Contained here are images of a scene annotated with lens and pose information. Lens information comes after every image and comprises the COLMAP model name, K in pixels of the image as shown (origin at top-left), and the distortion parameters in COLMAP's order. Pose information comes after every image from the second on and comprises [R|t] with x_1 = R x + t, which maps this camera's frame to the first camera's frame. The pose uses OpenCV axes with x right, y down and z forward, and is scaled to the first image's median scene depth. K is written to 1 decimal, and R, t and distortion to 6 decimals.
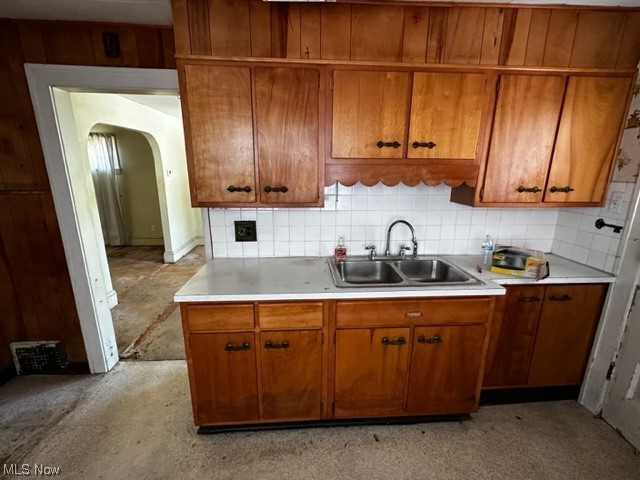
lens RADIAL K [[283.4, 0, 320.2], [0, 283.4, 240.1], [0, 0, 1]] dist [-0.002127, 0.000076]
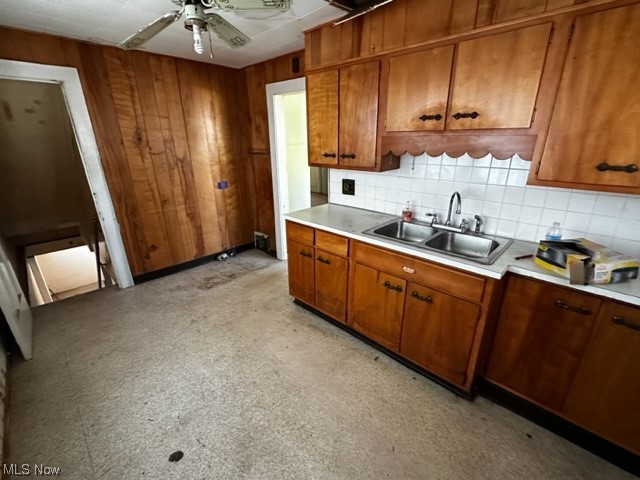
lens RADIAL K [[283.4, 0, 319.3], [0, 283.4, 240.2], [0, 0, 1]] dist [-0.002127, 0.000076]
pose [[0.671761, 0.239653, -0.700930, 0.824914], [-0.162034, 0.970845, 0.176647, -0.001701], [0.722829, -0.005090, 0.691008, -0.066584]]
